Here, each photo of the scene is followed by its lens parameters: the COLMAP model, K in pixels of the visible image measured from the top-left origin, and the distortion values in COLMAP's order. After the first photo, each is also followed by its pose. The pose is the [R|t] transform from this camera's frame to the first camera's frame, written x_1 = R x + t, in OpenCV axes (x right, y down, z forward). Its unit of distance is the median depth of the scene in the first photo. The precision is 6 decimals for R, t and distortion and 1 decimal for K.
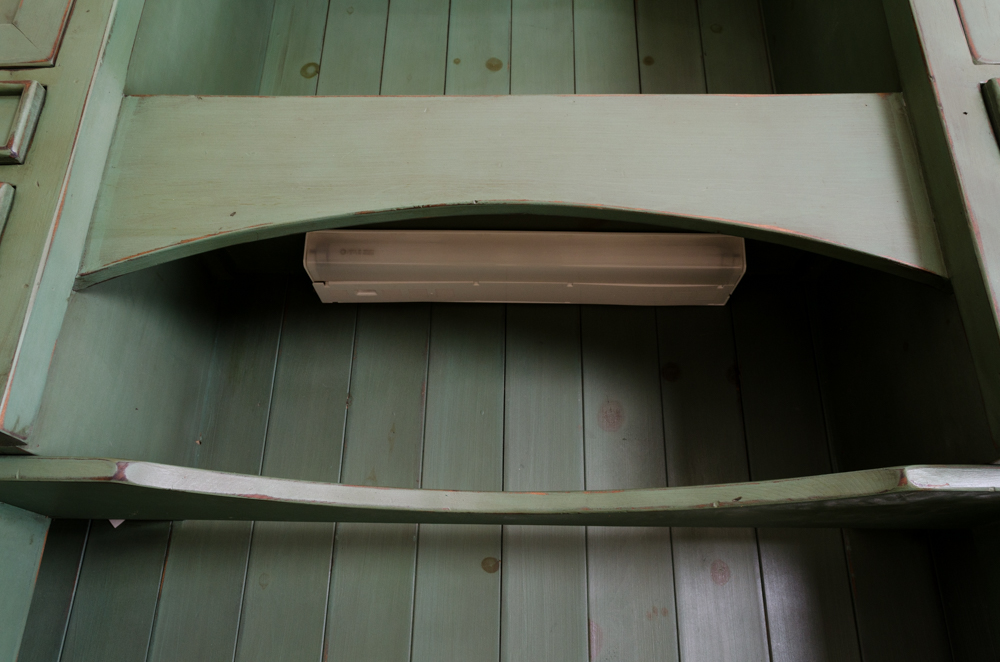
lens RADIAL K [[765.8, 0, 500.0], [0, 765.8, 331.0], [0, 0, 1]] dist [0.008267, 0.003072]
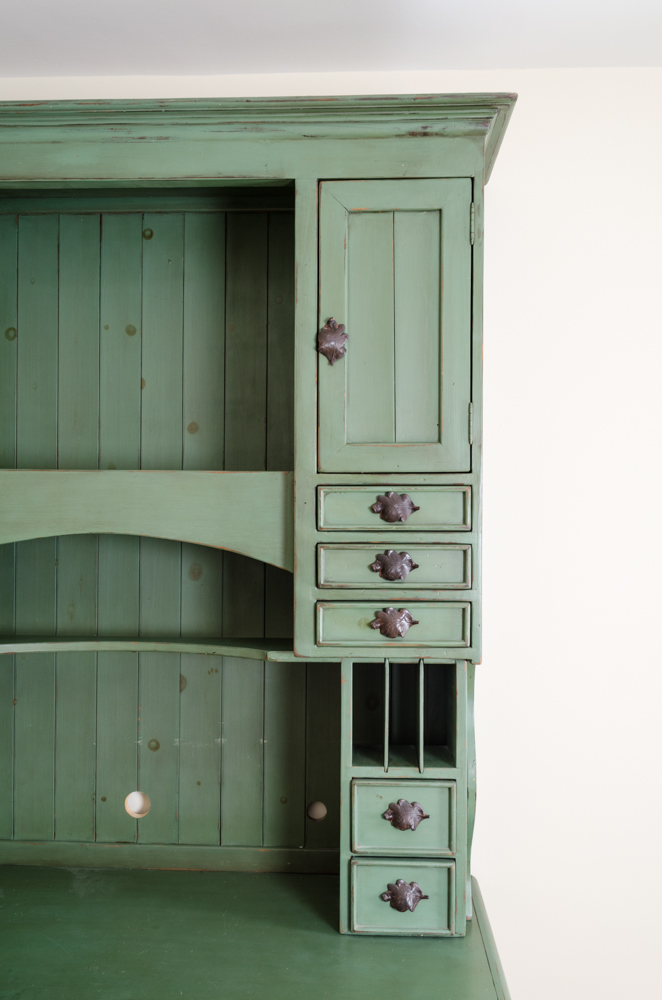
lens RADIAL K [[907.2, 0, 319.5], [0, 907.2, 505.7], [0, 0, 1]] dist [0.016068, -0.010749]
pose [[0.999717, -0.010028, -0.021562, 0.516923], [0.017865, 0.915172, 0.402668, -0.964550], [0.015695, -0.402939, 0.915092, -1.005455]]
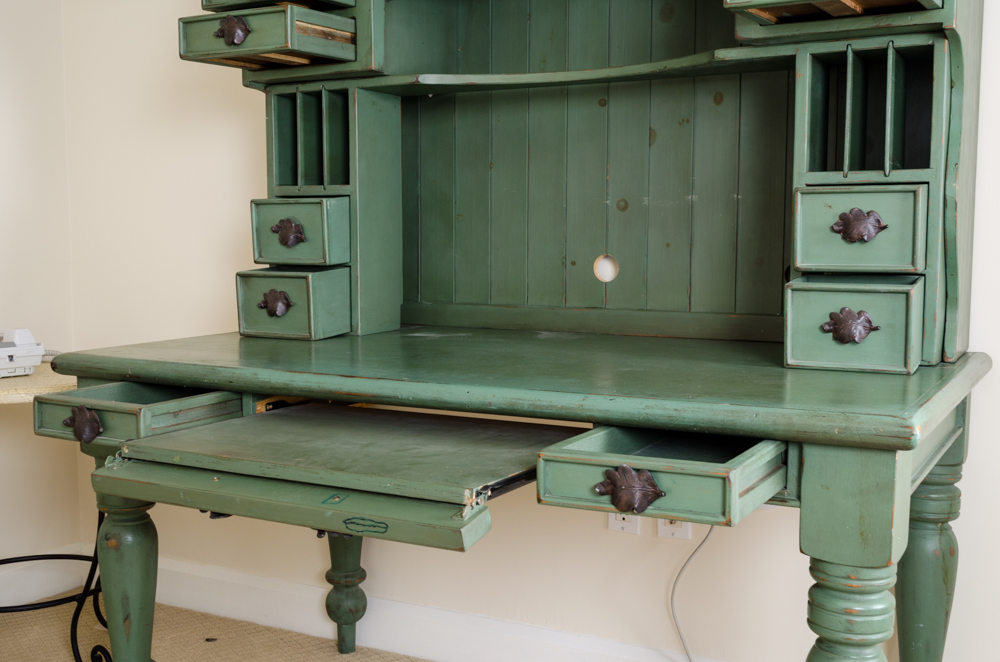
lens RADIAL K [[1121.0, 0, 470.5], [0, 1121.0, 348.6], [0, 0, 1]] dist [-0.005530, -0.018260]
pose [[0.880453, 0.030941, -0.473122, 1.003164], [0.203373, 0.876764, 0.435804, -0.427842], [0.428300, -0.479925, 0.765657, -1.525592]]
